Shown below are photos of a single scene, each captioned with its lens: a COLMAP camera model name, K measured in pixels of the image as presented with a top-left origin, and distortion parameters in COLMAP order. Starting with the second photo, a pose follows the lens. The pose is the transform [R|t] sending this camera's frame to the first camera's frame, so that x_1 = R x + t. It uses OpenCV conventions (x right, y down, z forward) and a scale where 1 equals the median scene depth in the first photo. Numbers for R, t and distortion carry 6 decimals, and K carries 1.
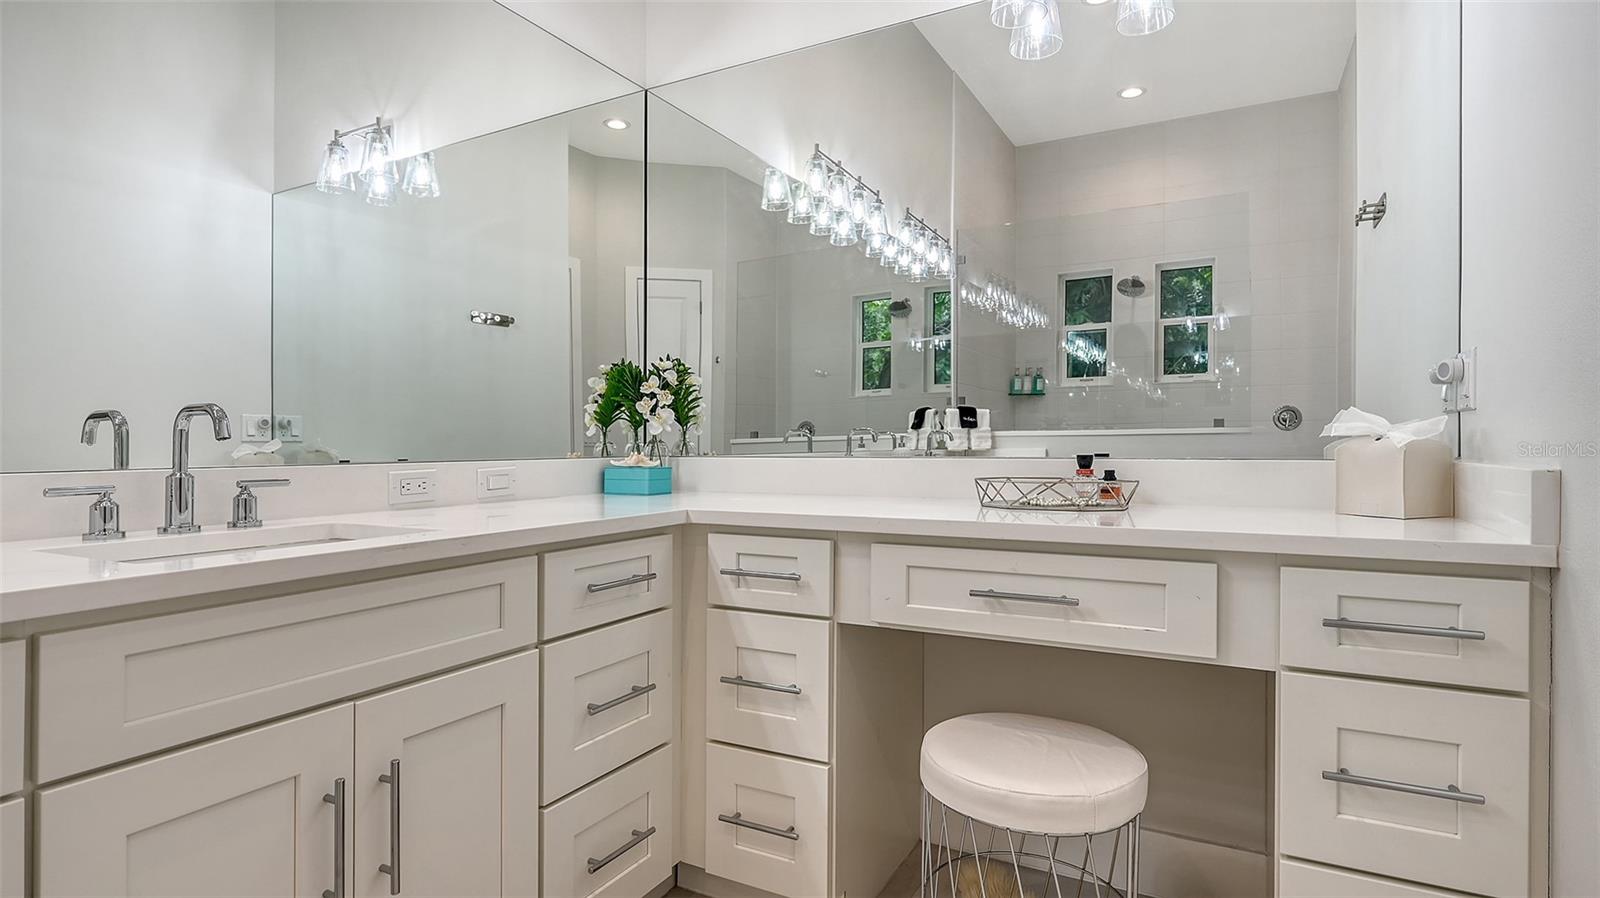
lens RADIAL K [[829.8, 0, 794.9], [0, 829.8, 430.6], [0, 0, 1]] dist [-0.003921, -0.000718]
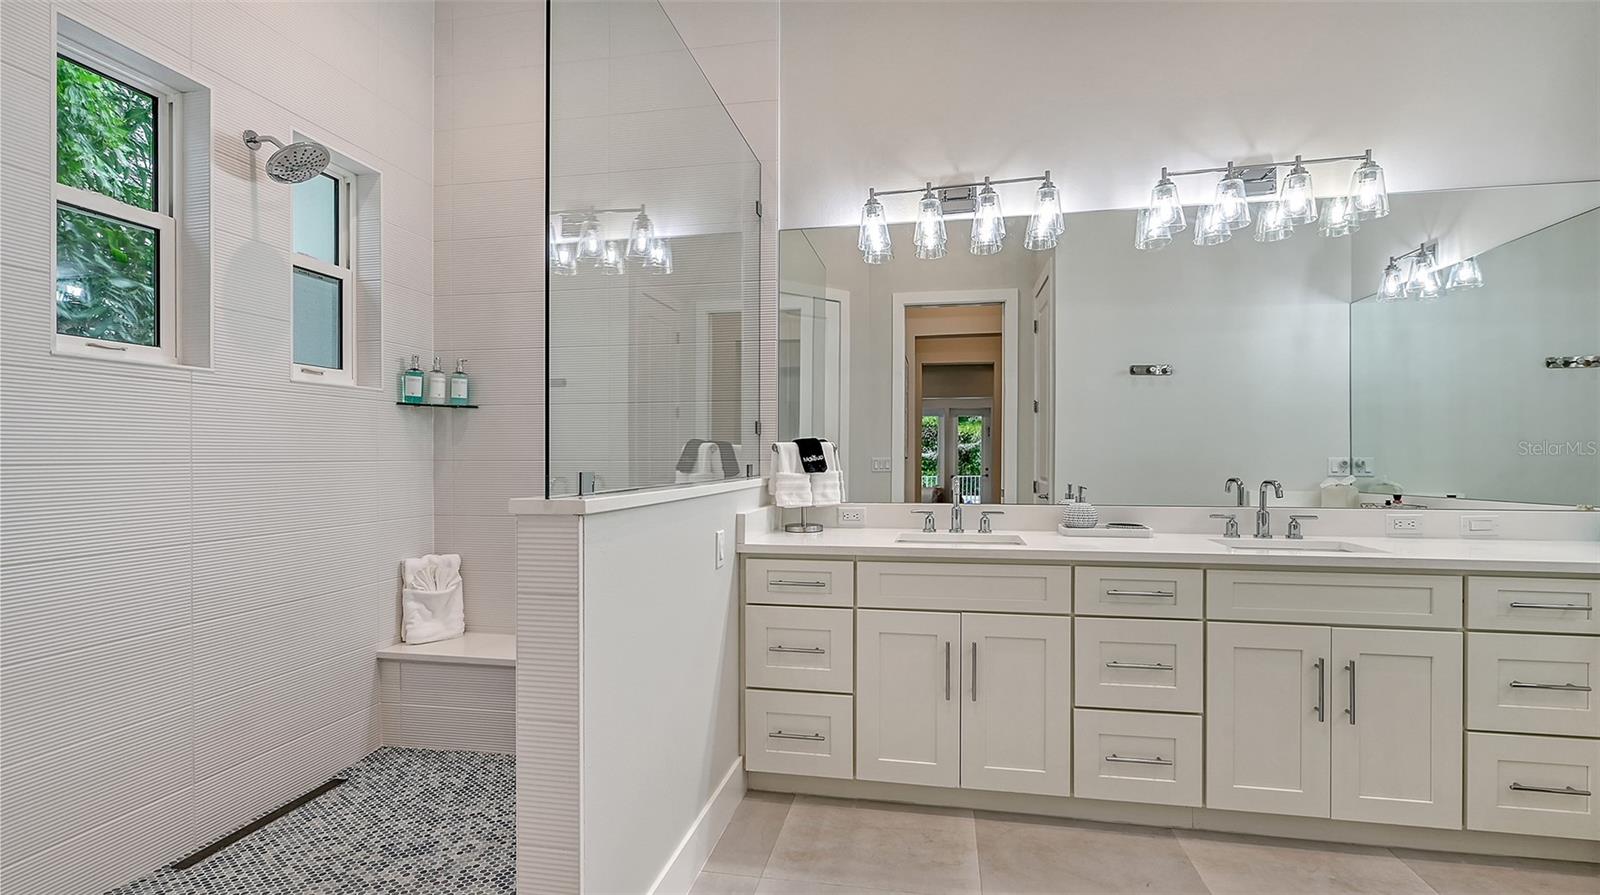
lens RADIAL K [[716.3, 0, 823.4], [0, 716.3, 462.1], [0, 0, 1]] dist [0.004484, -0.000192]
pose [[0.324514, 0.014688, -0.945767, 0.603492], [0.011613, 0.999742, 0.019510, -0.114144], [0.945810, -0.017314, 0.324259, -0.638423]]
